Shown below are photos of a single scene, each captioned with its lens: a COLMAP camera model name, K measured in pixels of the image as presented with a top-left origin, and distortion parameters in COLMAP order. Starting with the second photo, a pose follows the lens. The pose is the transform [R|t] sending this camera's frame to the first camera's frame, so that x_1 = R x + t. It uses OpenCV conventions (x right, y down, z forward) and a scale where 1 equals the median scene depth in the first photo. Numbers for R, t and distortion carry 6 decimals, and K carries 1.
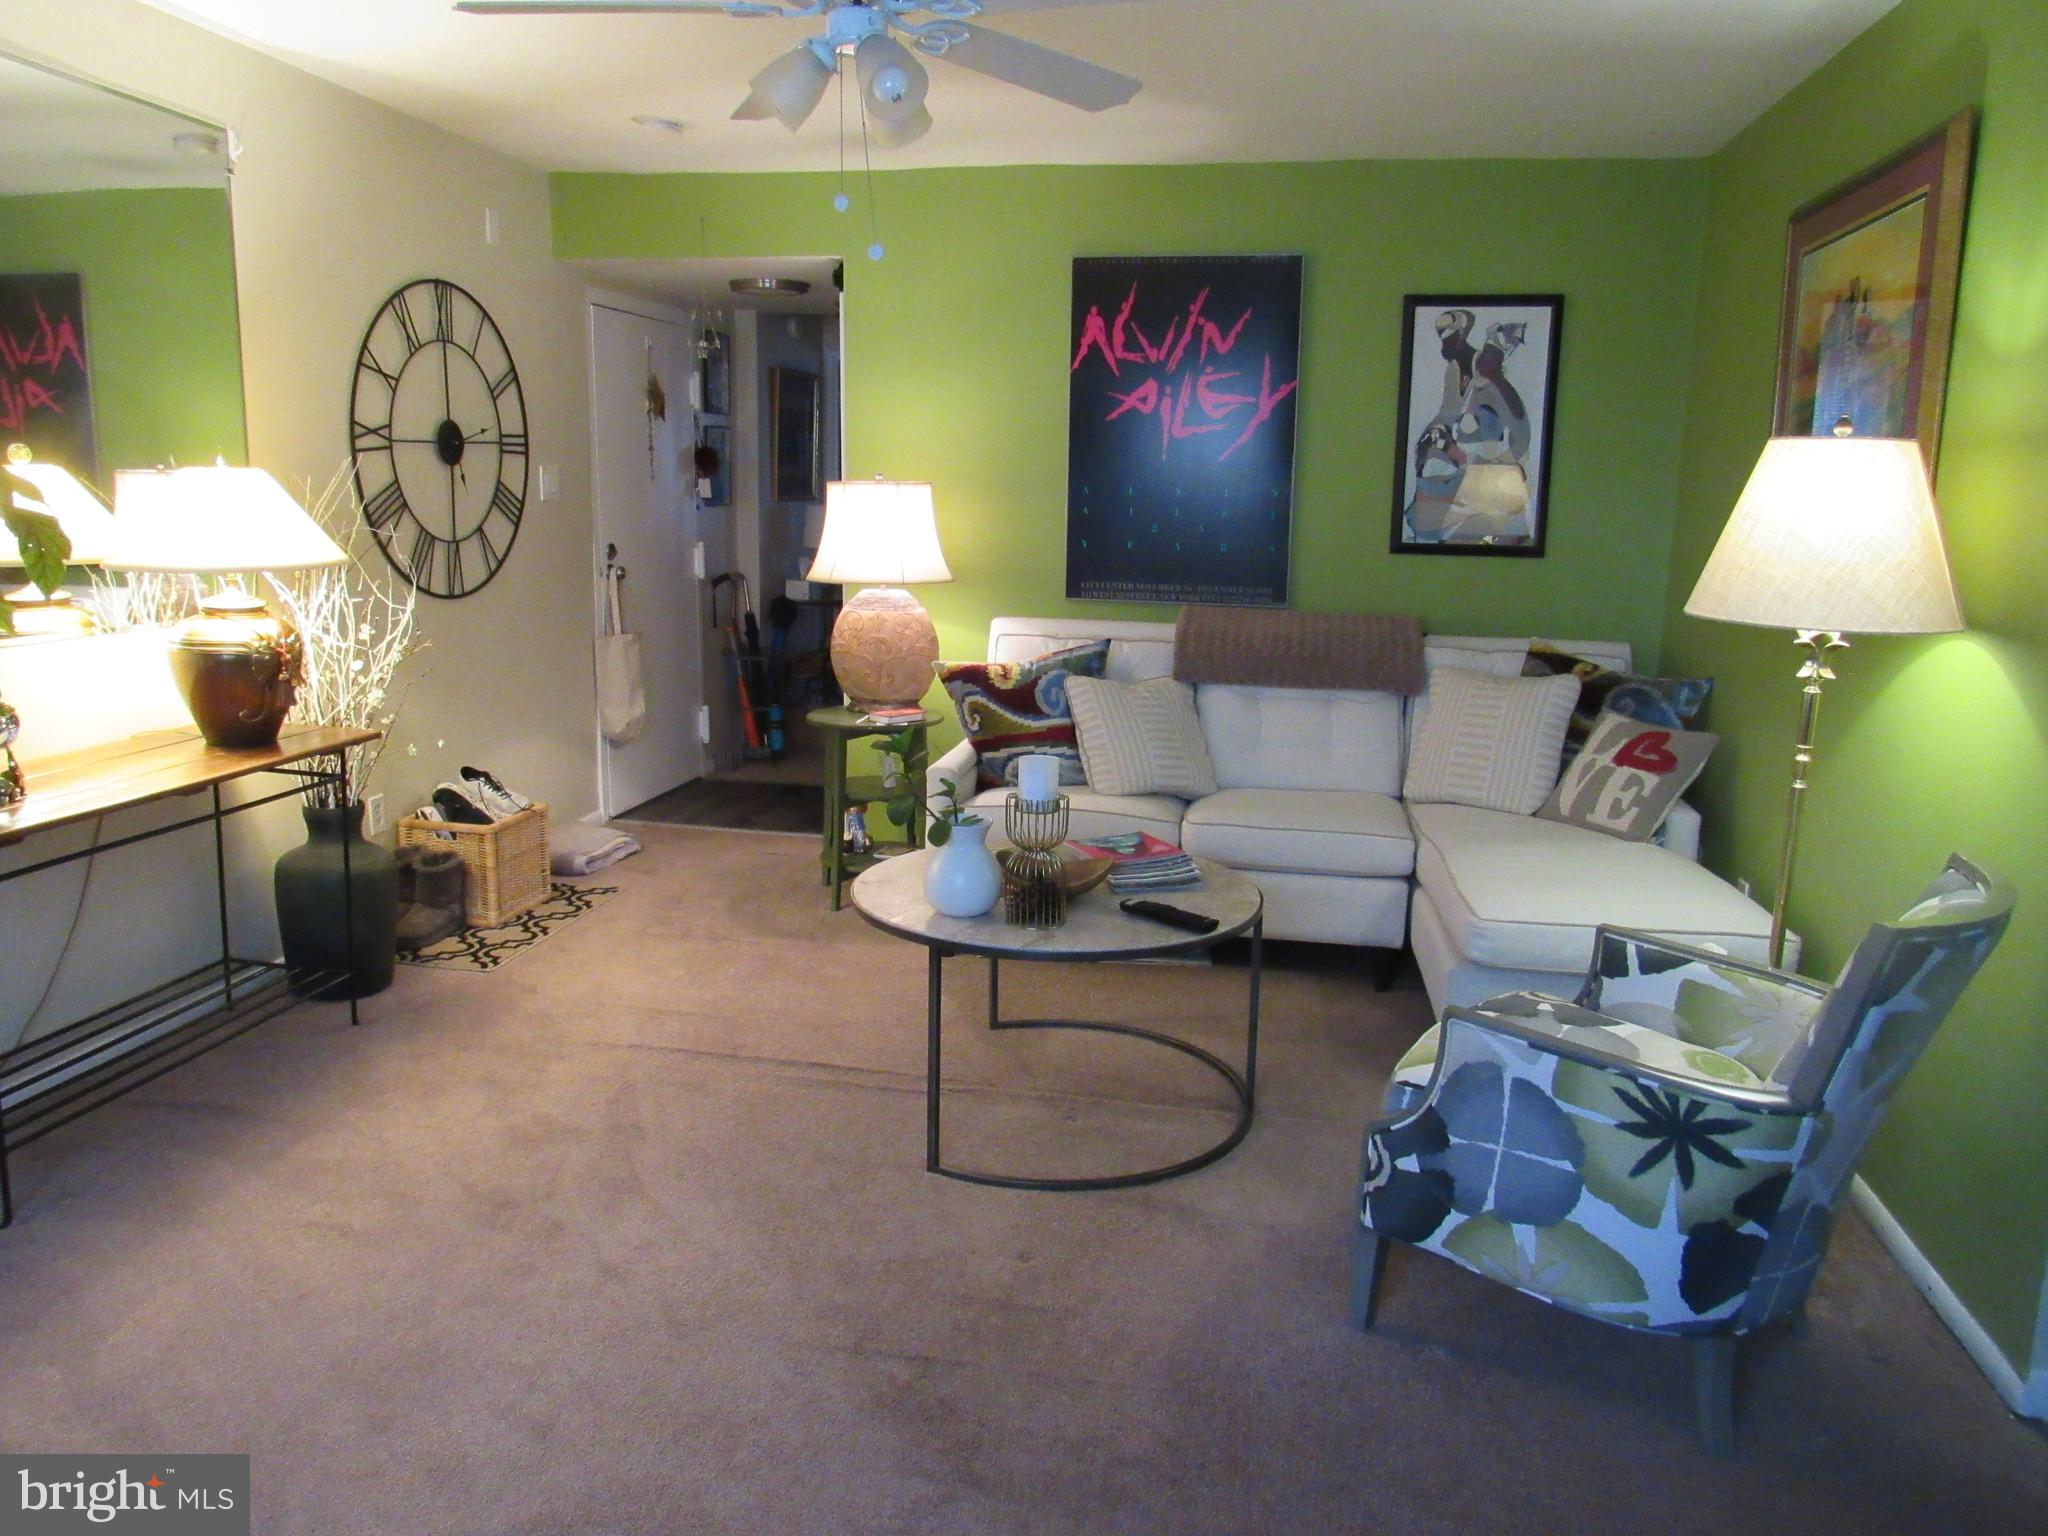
lens RADIAL K [[1464.5, 0, 981.7], [0, 1464.5, 758.0], [0, 0, 1]] dist [-0.047197, 0.014485]
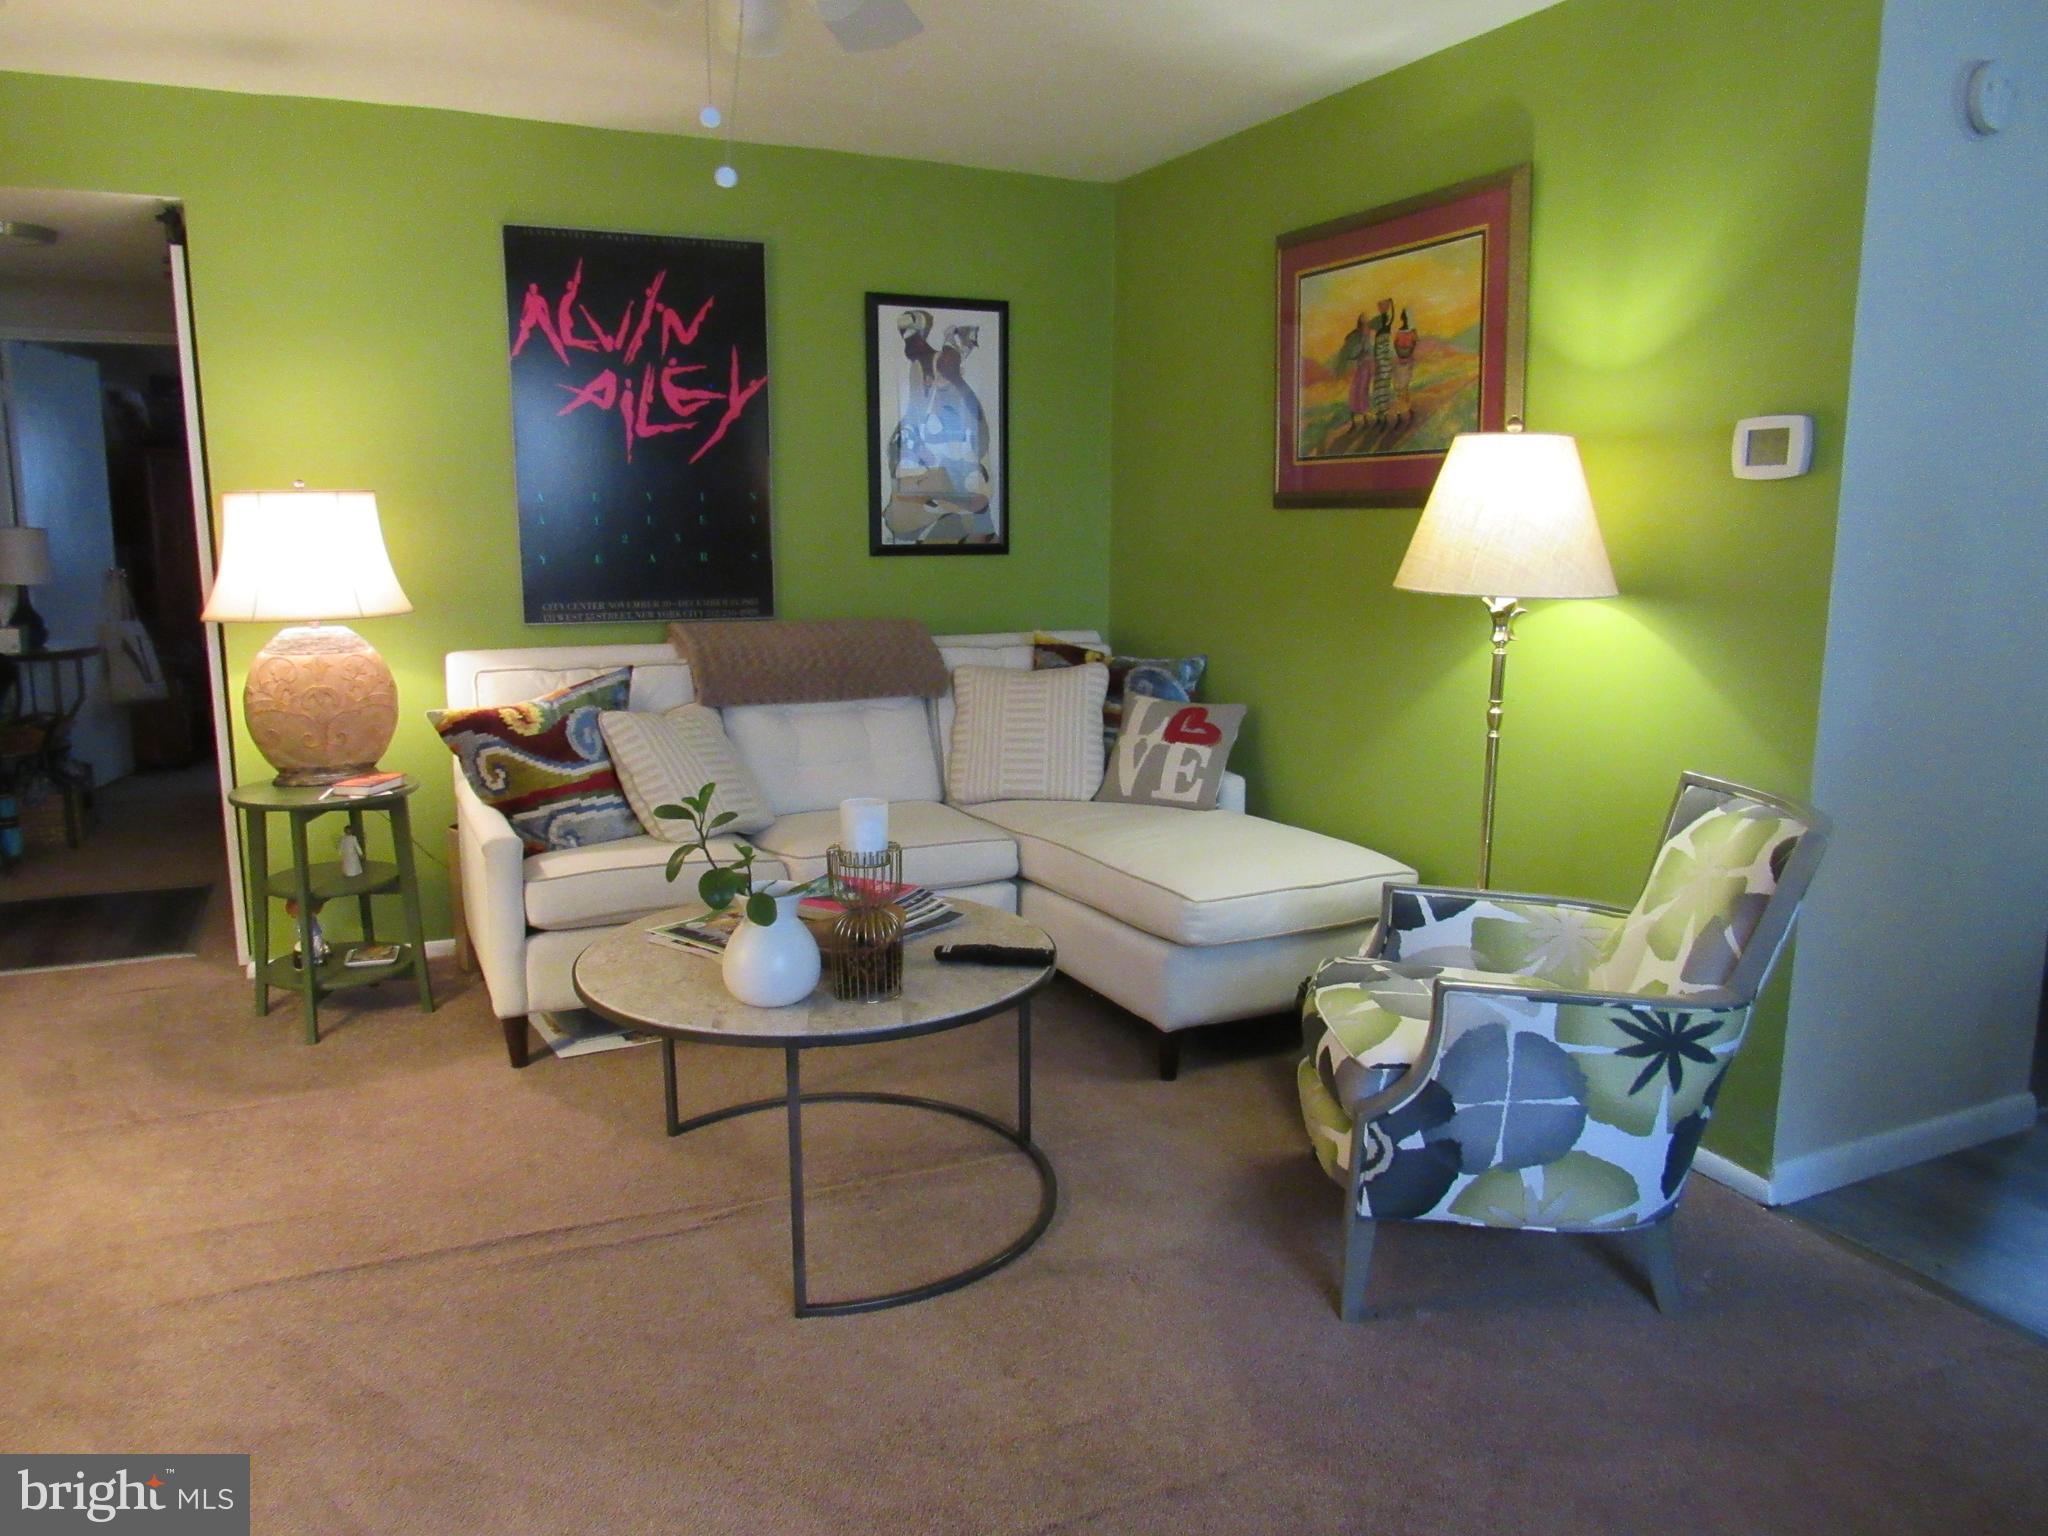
lens RADIAL K [[1464.5, 0, 1018.7], [0, 1464.5, 767.2], [0, 0, 1]] dist [-0.047197, 0.014485]
pose [[0.802023, -0.118913, 0.585337, -0.274966], [0.120223, 0.992064, 0.036811, -0.028804], [-0.585069, 0.040848, 0.809954, 0.182177]]
